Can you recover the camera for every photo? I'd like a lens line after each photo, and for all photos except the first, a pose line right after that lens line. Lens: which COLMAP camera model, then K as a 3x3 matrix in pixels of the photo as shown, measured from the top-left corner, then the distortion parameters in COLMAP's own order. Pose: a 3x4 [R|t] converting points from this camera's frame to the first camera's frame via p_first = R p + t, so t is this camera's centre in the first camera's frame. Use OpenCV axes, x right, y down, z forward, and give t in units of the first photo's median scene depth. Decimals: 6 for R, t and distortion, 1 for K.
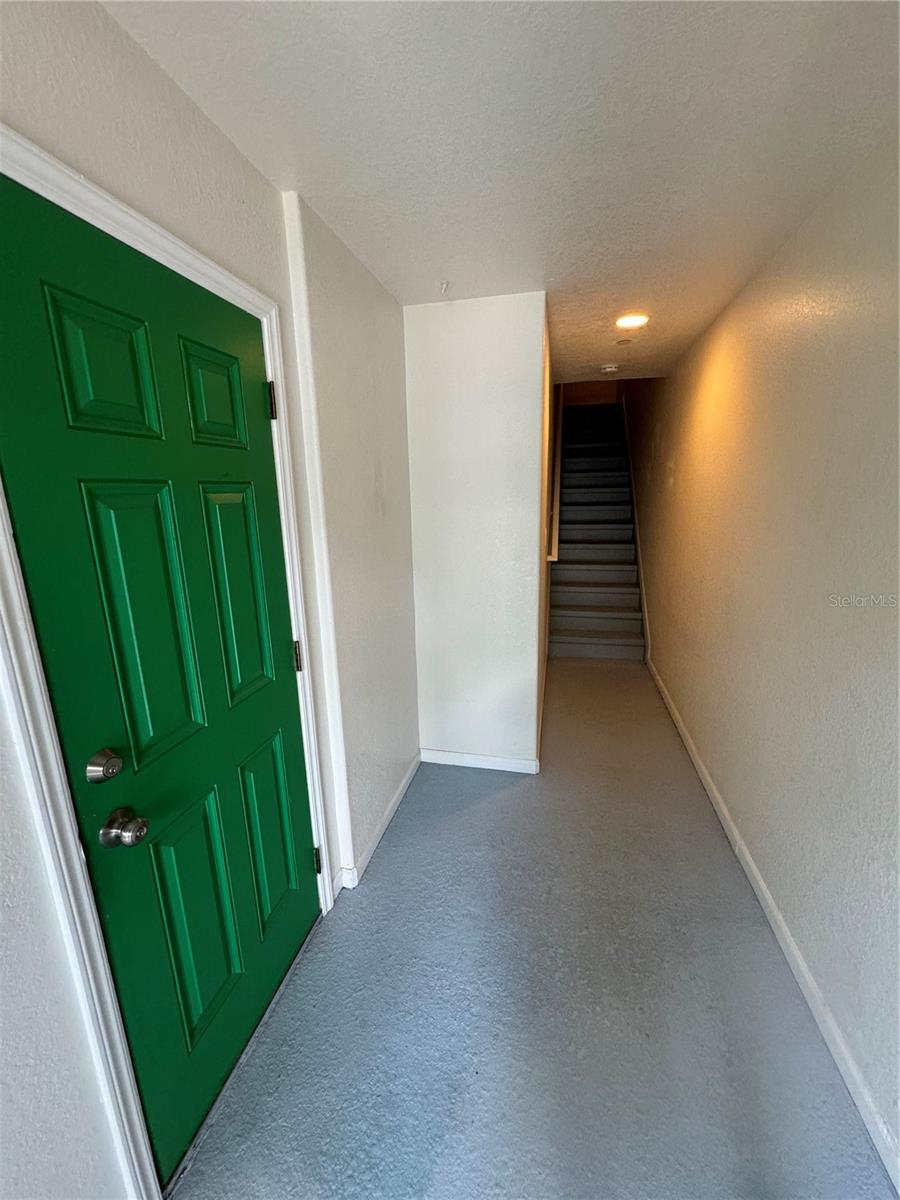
lens RADIAL K [[477.5, 0, 450.0], [0, 477.5, 600.0], [0, 0, 1]] dist [-0.000502, -0.000117]
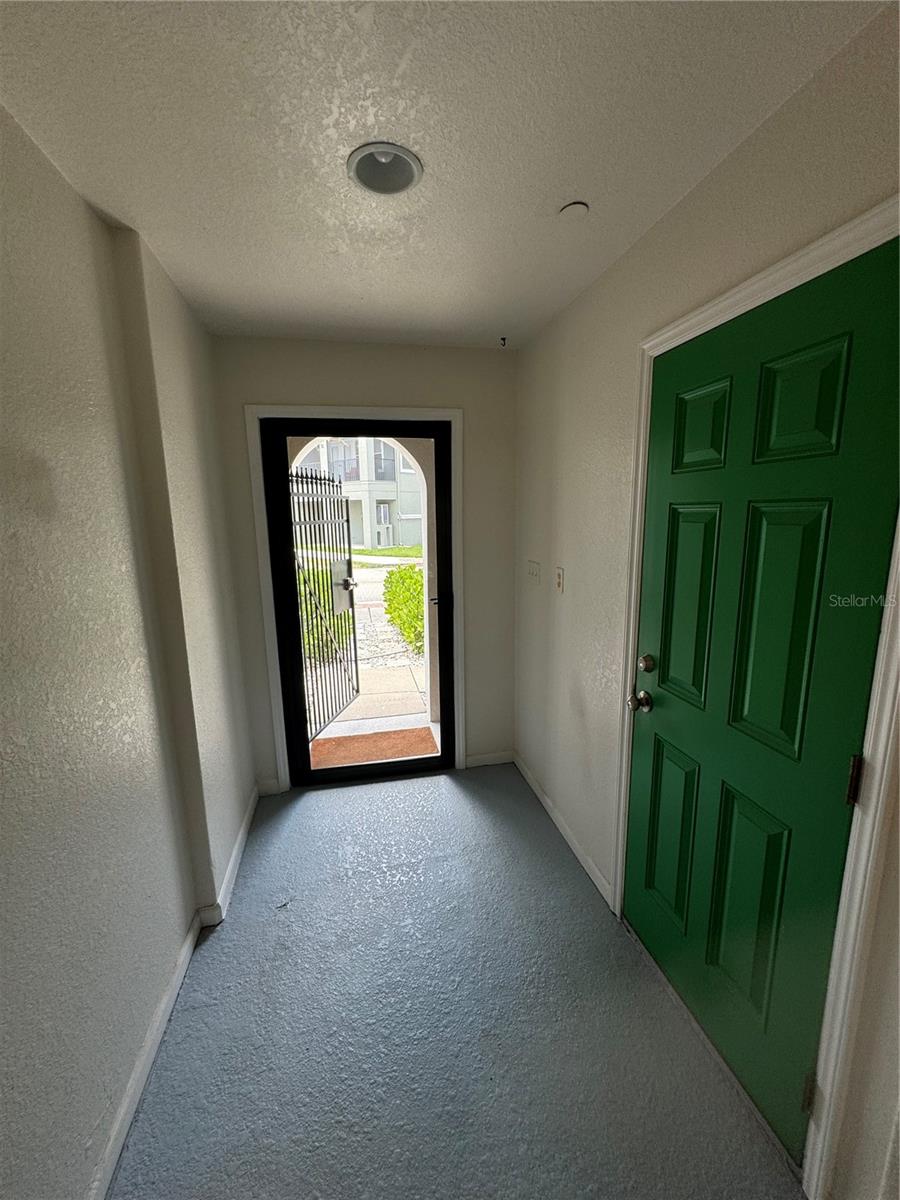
lens RADIAL K [[477.5, 0, 450.0], [0, 477.5, 600.0], [0, 0, 1]] dist [-0.000502, -0.000117]
pose [[-0.905978, 0.107559, -0.409431, 0.458579], [-0.061852, 0.923169, 0.379385, -0.355015], [0.418781, 0.369039, -0.829719, 1.470623]]
